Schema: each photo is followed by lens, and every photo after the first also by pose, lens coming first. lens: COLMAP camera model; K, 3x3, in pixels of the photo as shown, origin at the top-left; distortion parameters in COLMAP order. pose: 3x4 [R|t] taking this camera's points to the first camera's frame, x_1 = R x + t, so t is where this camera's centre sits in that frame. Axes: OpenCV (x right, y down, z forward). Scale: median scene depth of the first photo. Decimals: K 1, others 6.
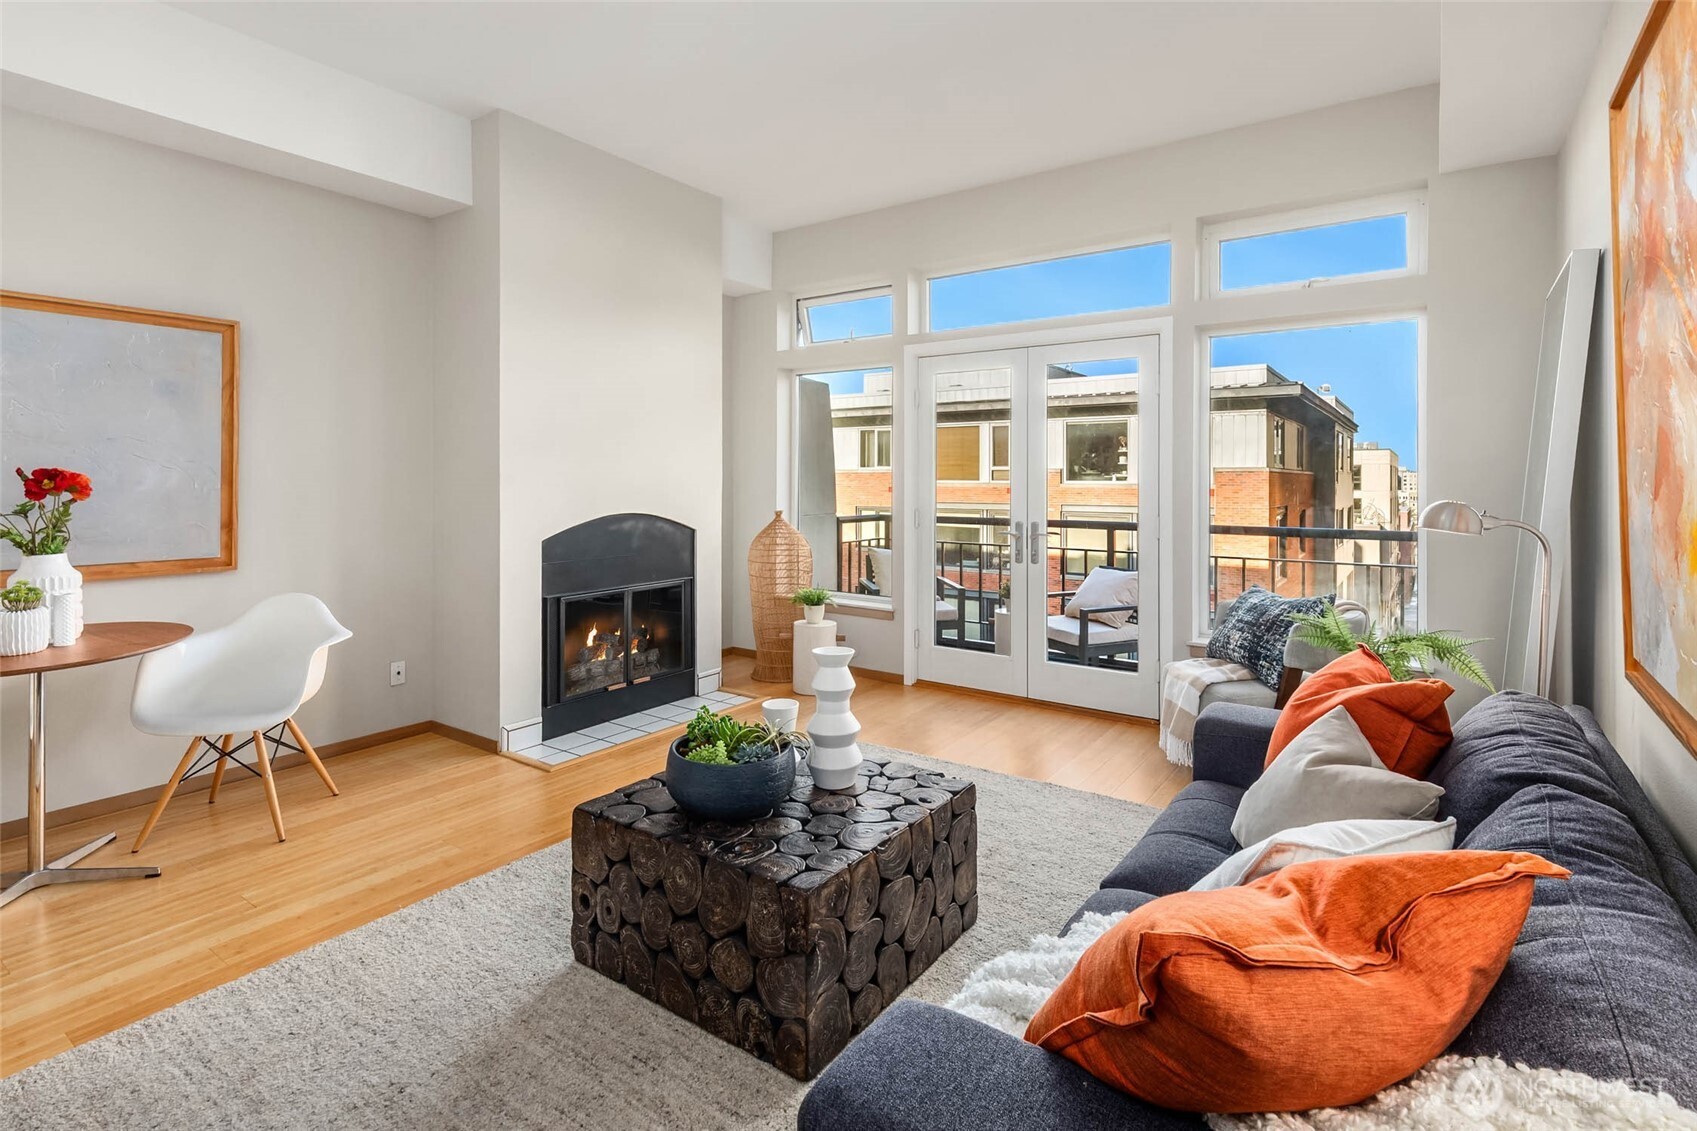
lens RADIAL K [[839.8, 0, 860.1], [0, 839.8, 482.4], [0, 0, 1]] dist [0.011341, 0.000559]
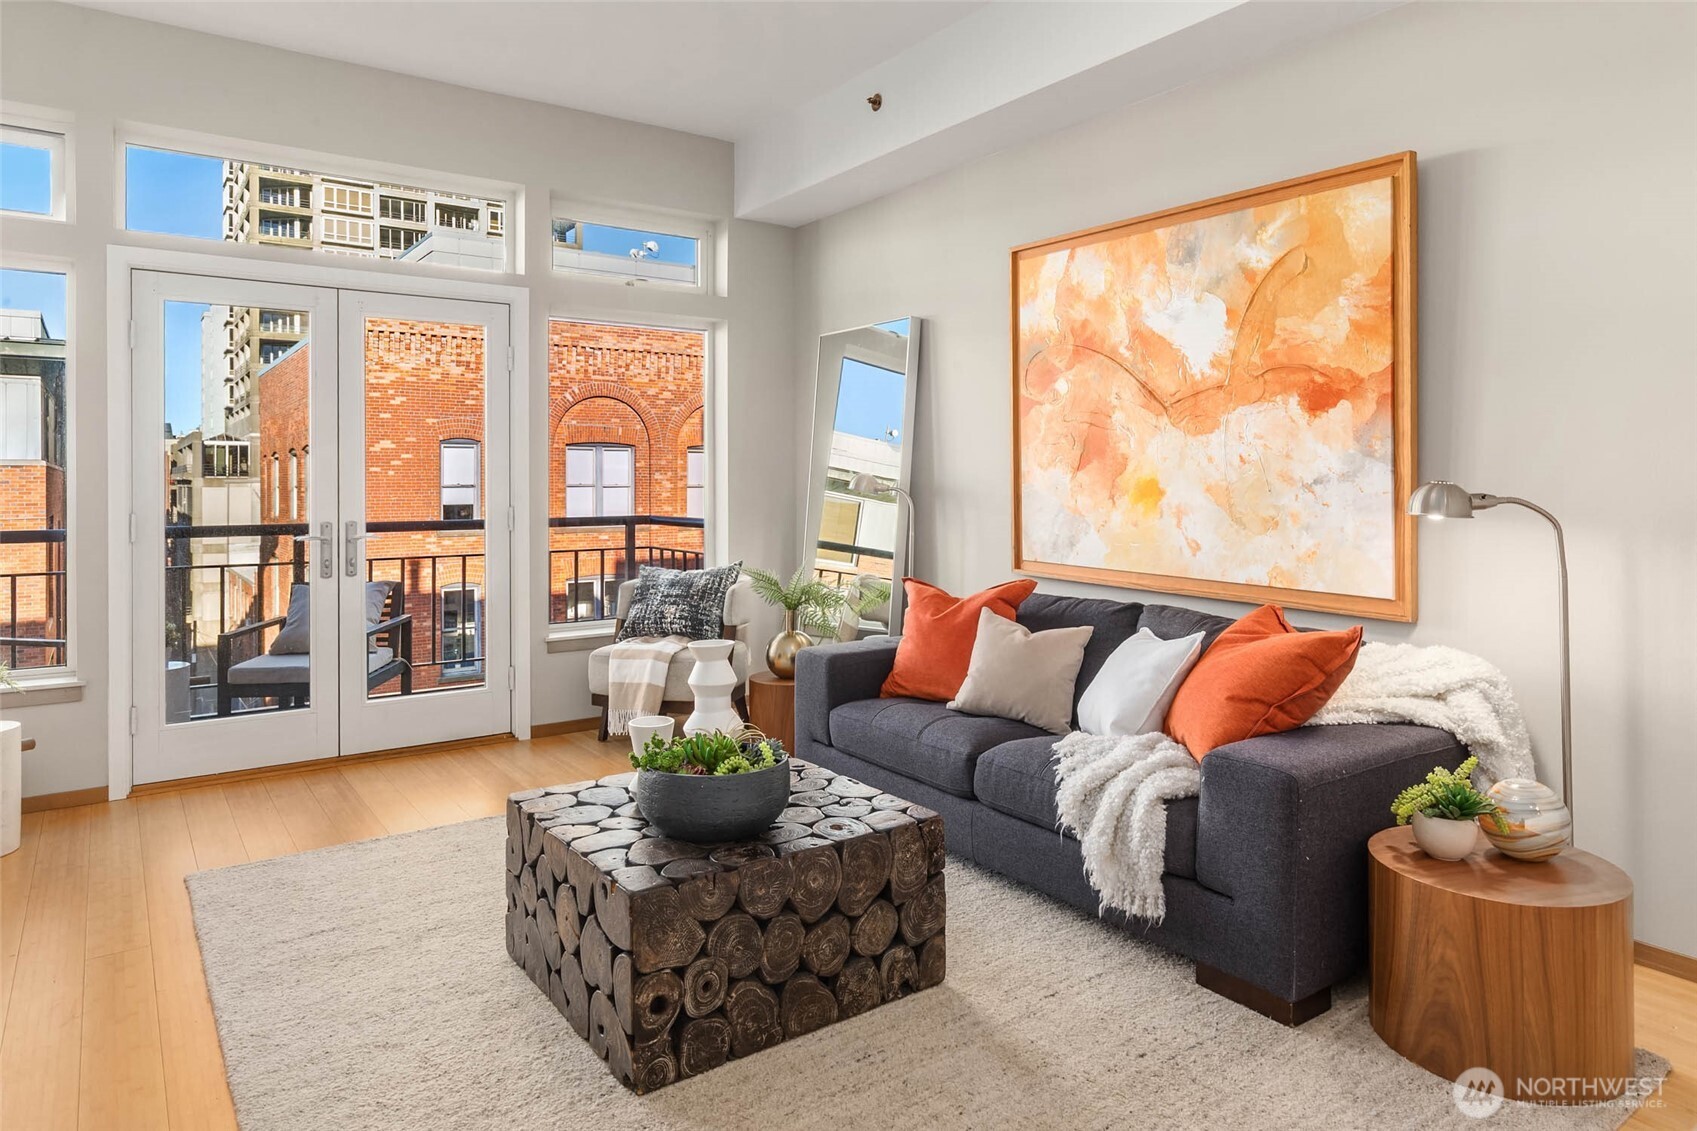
lens RADIAL K [[1068.6, 0, 874.5], [0, 1068.6, 466.5], [0, 0, 1]] dist [0.004158, 0.002496]
pose [[0.321091, 0.001171, 0.947048, -0.747372], [0.012750, 0.999903, -0.005559, 0.011351], [-0.946963, 0.013860, 0.321045, 0.315279]]
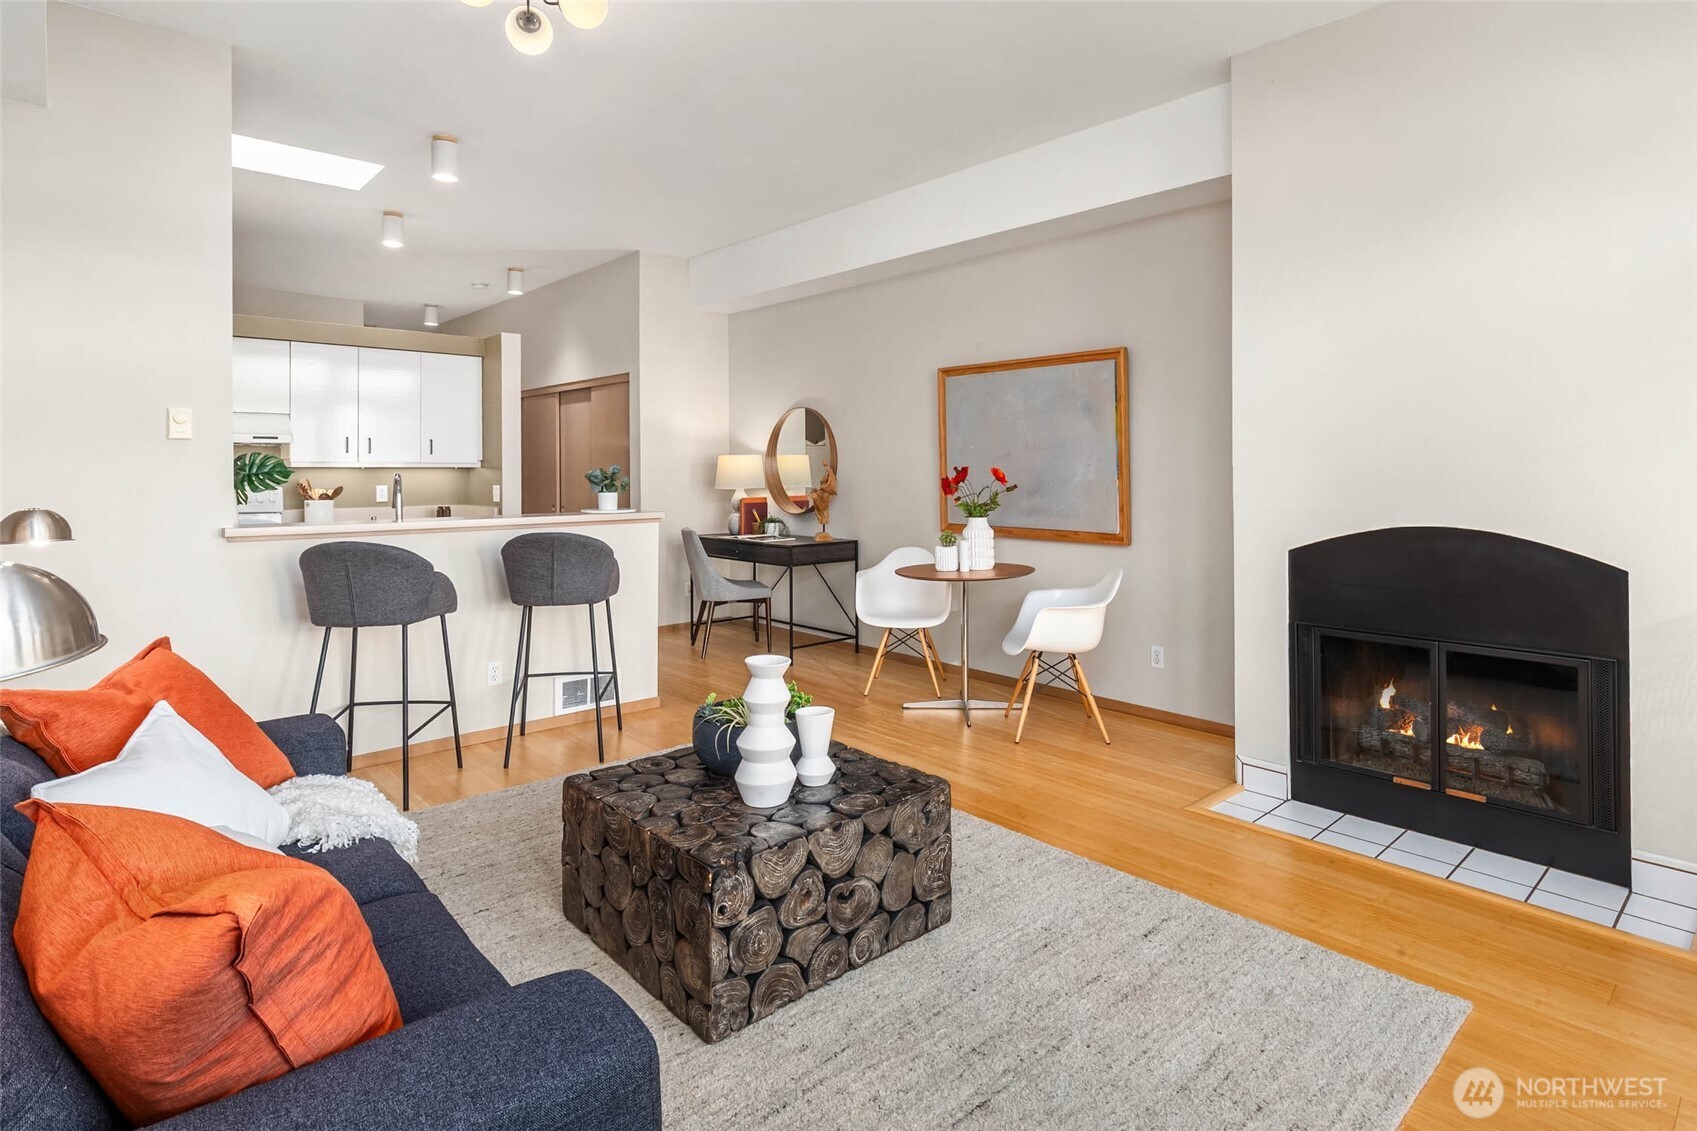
lens RADIAL K [[882.3, 0, 860.4], [0, 882.3, 469.0], [0, 0, 1]] dist [0.019578, 0.001087]
pose [[-0.213196, -0.001655, -0.977008, 0.626138], [-0.002193, 0.999997, -0.001215, -0.006779], [0.977007, 0.001884, -0.213199, 0.900574]]
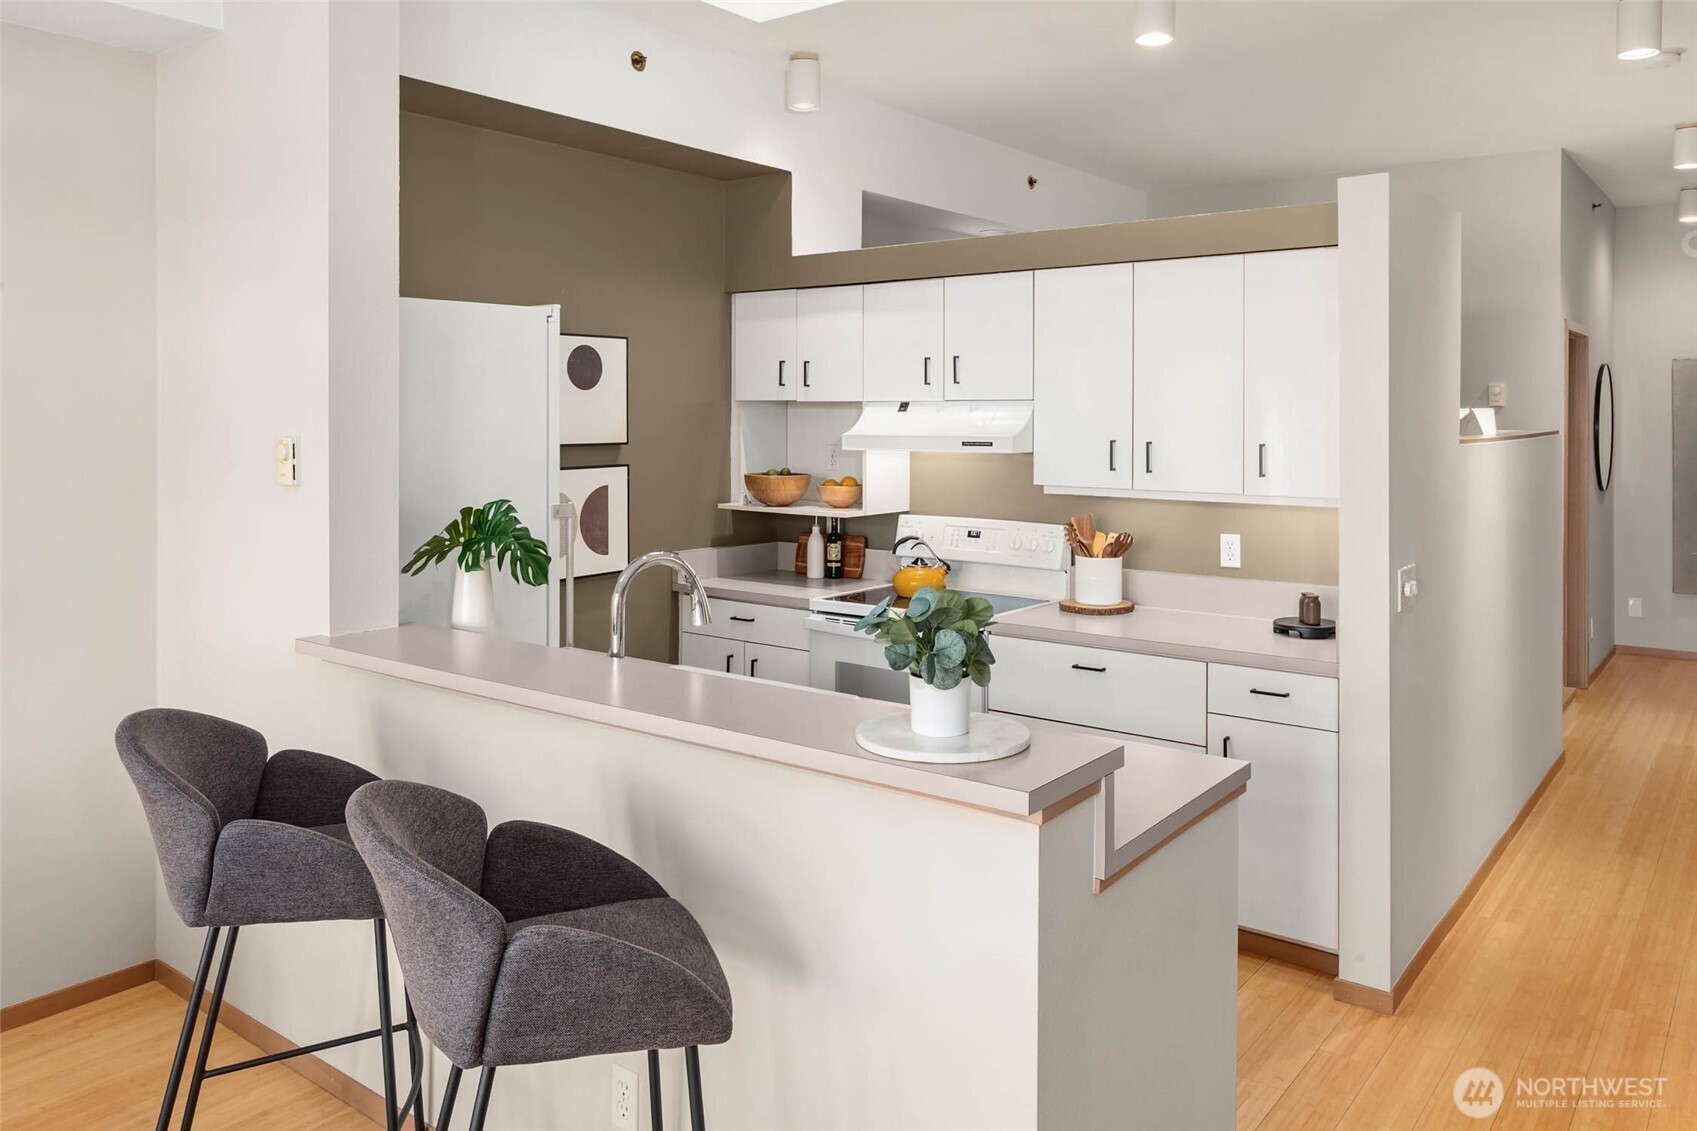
lens RADIAL K [[1229.0, 0, 857.7], [0, 1229.0, 412.2], [0, 0, 1]] dist [-0.002308, 0.000687]
pose [[-0.999604, -0.006739, 0.027323, -0.614563], [-0.006775, 0.999976, -0.001205, -0.093033], [-0.027315, -0.001390, -0.999626, 0.799067]]
